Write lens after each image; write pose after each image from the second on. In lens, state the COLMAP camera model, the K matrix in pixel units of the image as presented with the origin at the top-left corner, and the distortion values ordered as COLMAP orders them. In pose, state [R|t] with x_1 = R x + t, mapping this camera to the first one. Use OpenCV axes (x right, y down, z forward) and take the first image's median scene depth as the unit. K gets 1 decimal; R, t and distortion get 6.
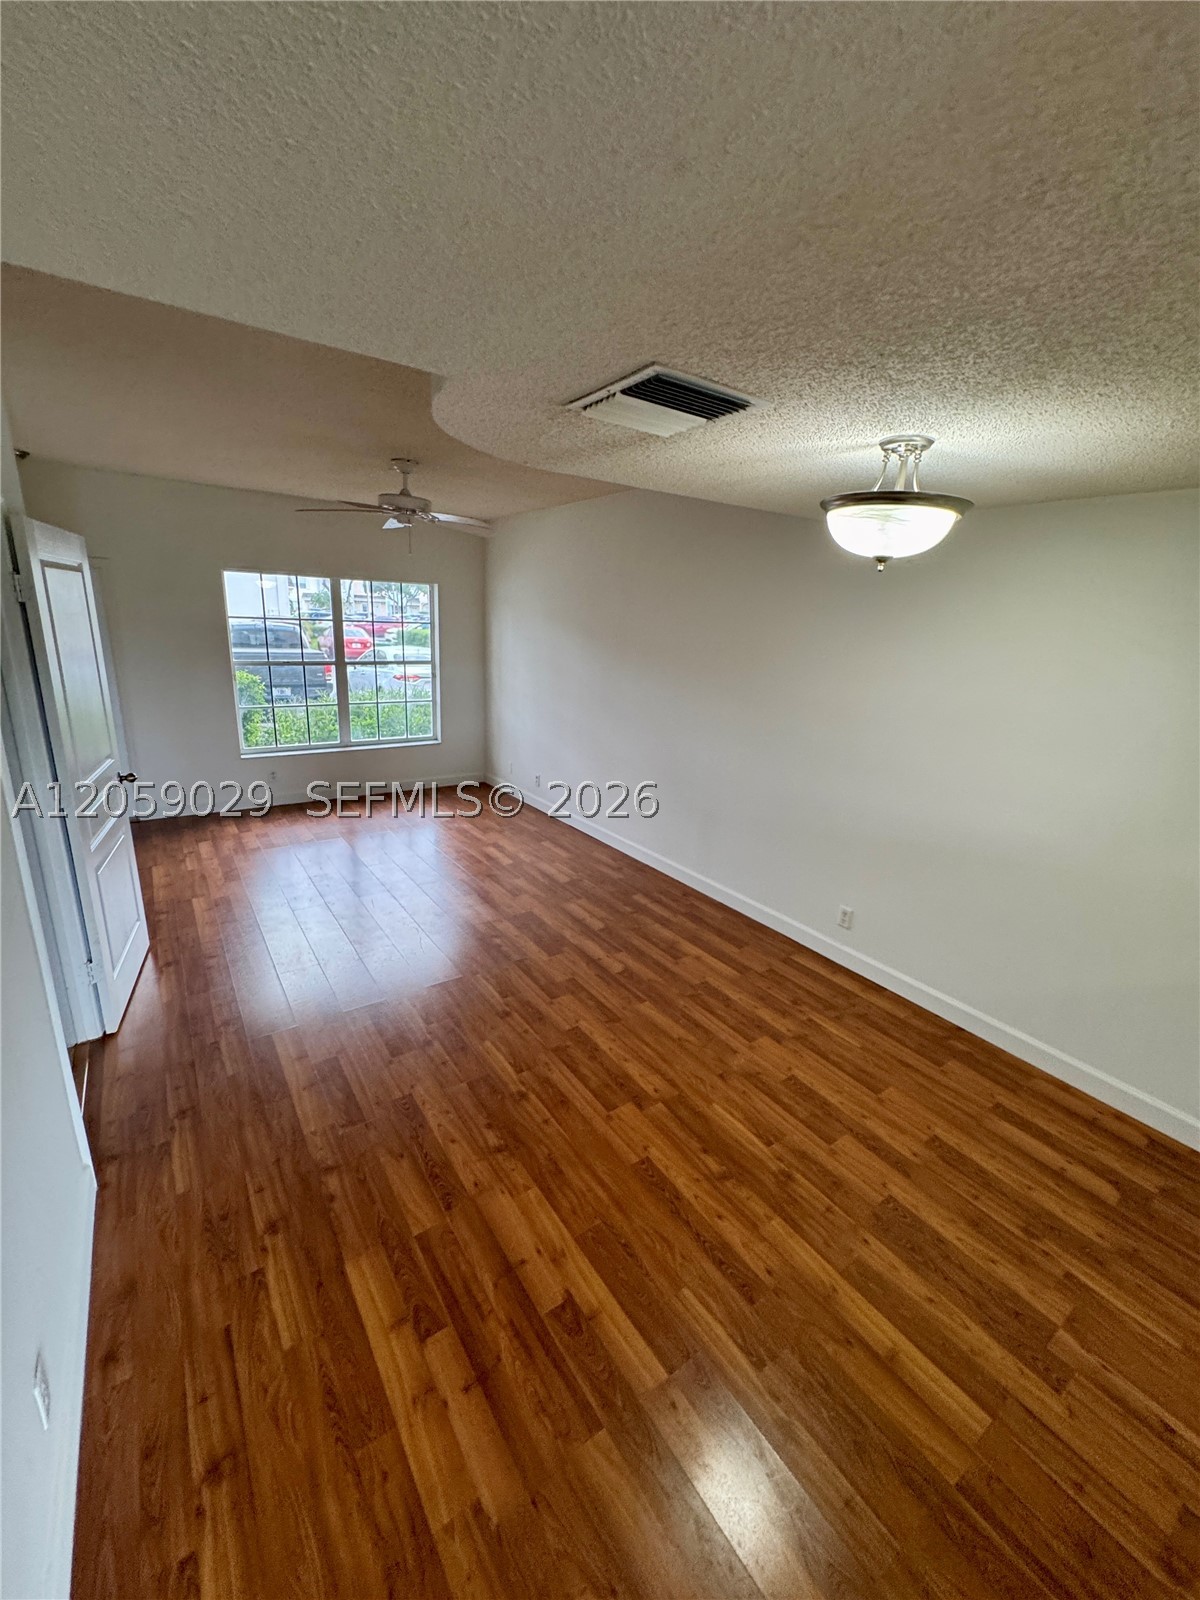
lens RADIAL K [[636.6, 0, 598.4], [0, 636.6, 796.7], [0, 0, 1]] dist [-0.002670, 0.000419]
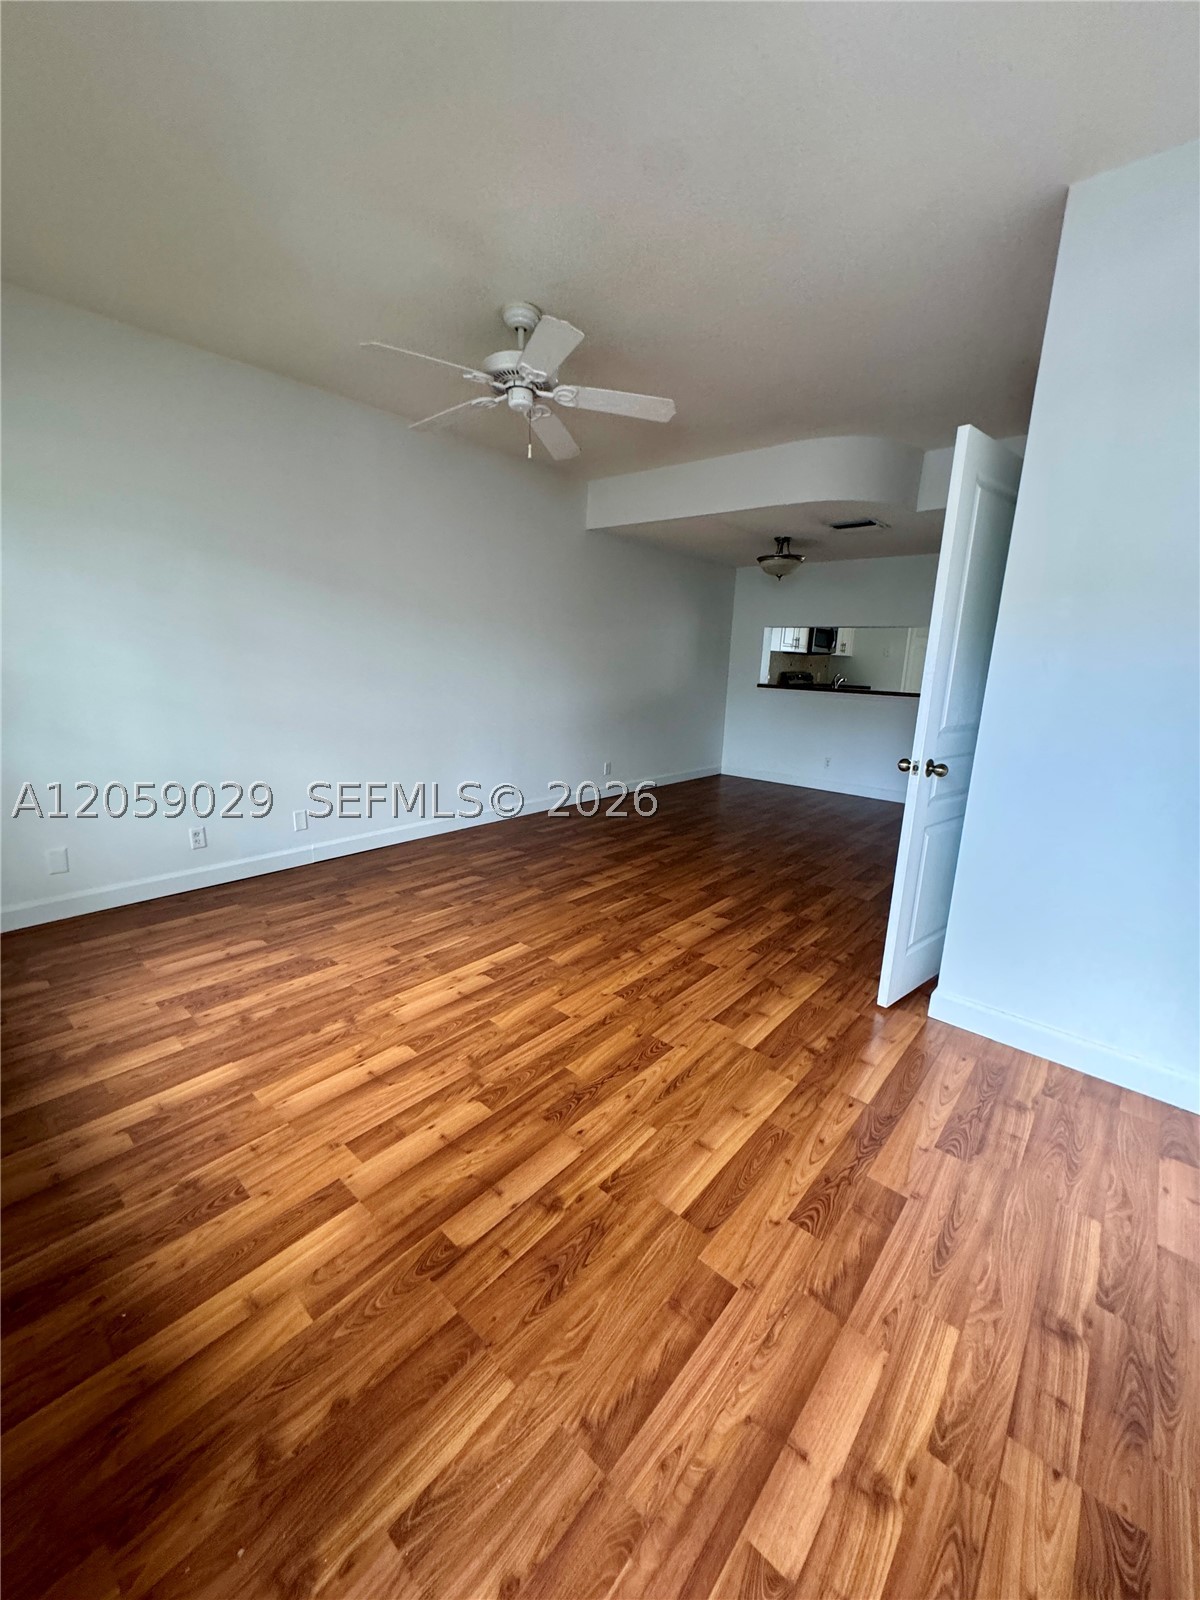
lens RADIAL K [[636.7, 0, 600.0], [0, 636.7, 800.0], [0, 0, 1]] dist [-0.003349, 0.000632]
pose [[-0.238883, -0.268623, 0.933154, -1.552679], [0.214634, 0.922601, 0.320531, -0.358282], [-0.947031, 0.276856, -0.162738, 1.673955]]
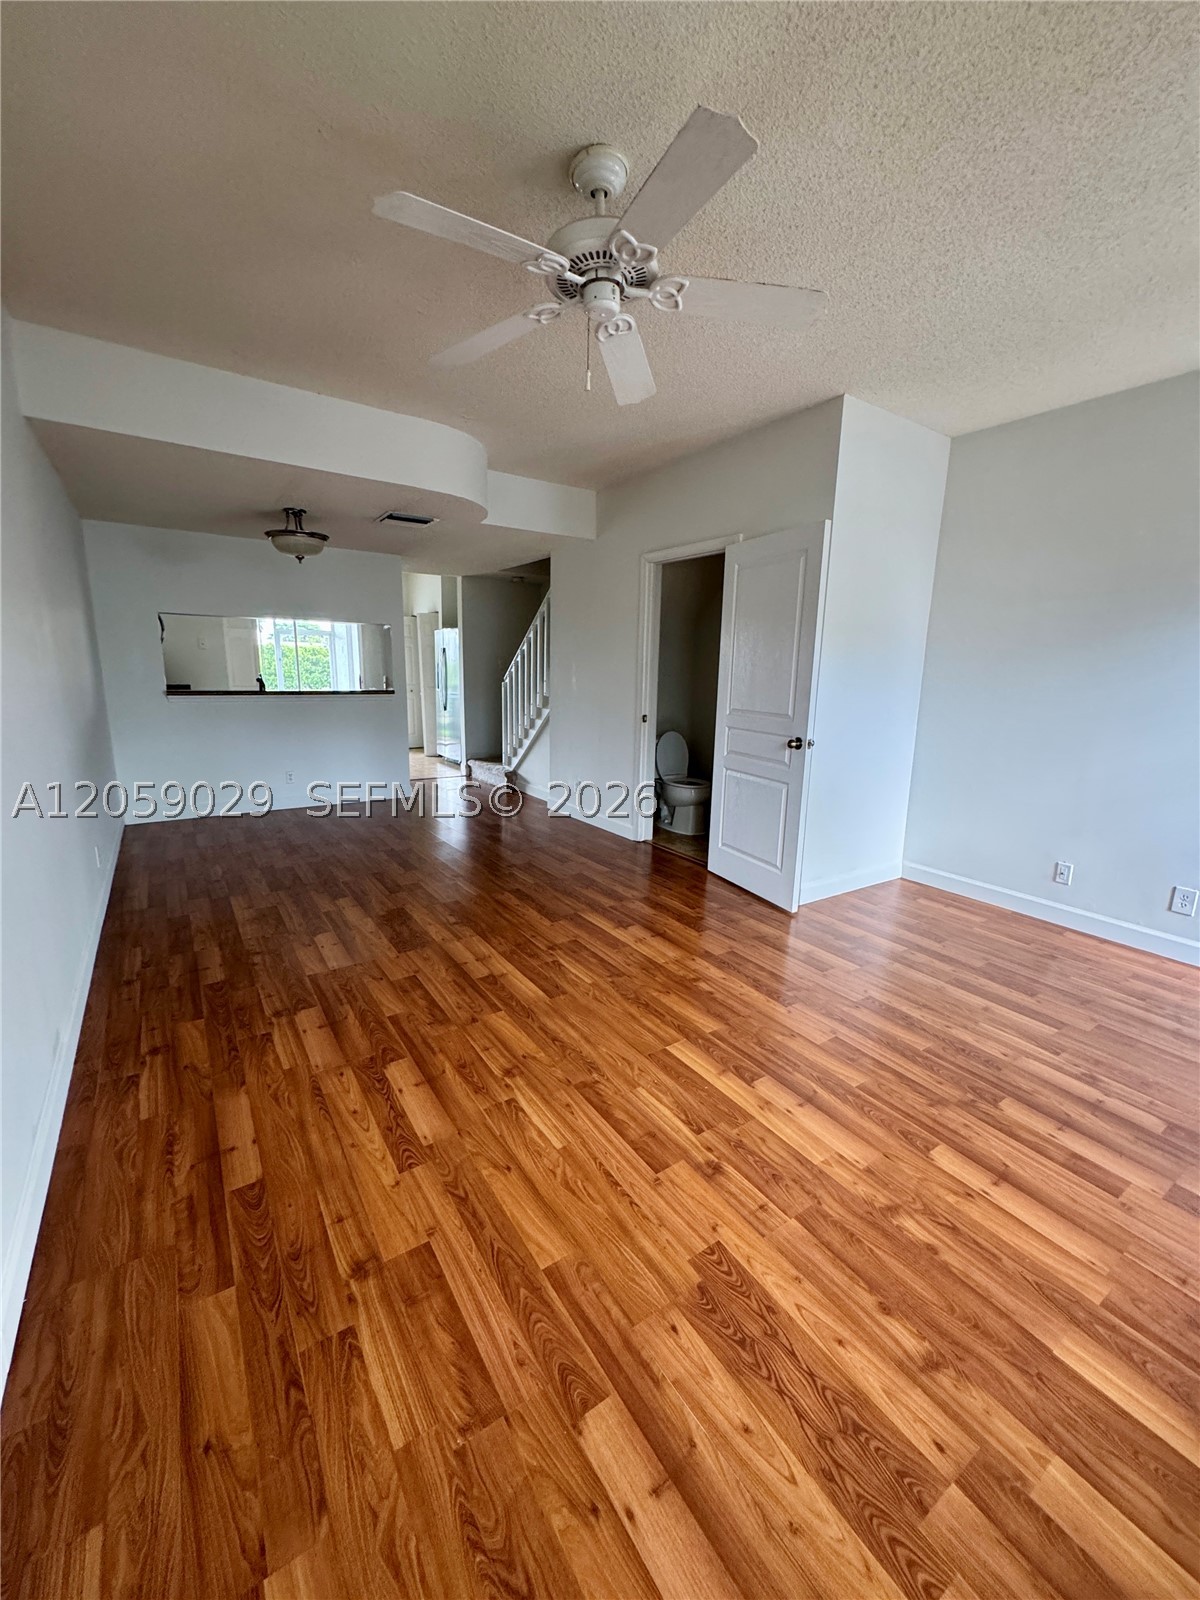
lens RADIAL K [[636.6, 0, 598.4], [0, 636.6, 796.7], [0, 0, 1]] dist [-0.002670, 0.000419]
pose [[-0.997394, -0.072145, 0.000795, -0.472997], [-0.063909, 0.888534, 0.454338, -0.485342], [-0.033484, 0.453103, -0.890829, 2.289643]]
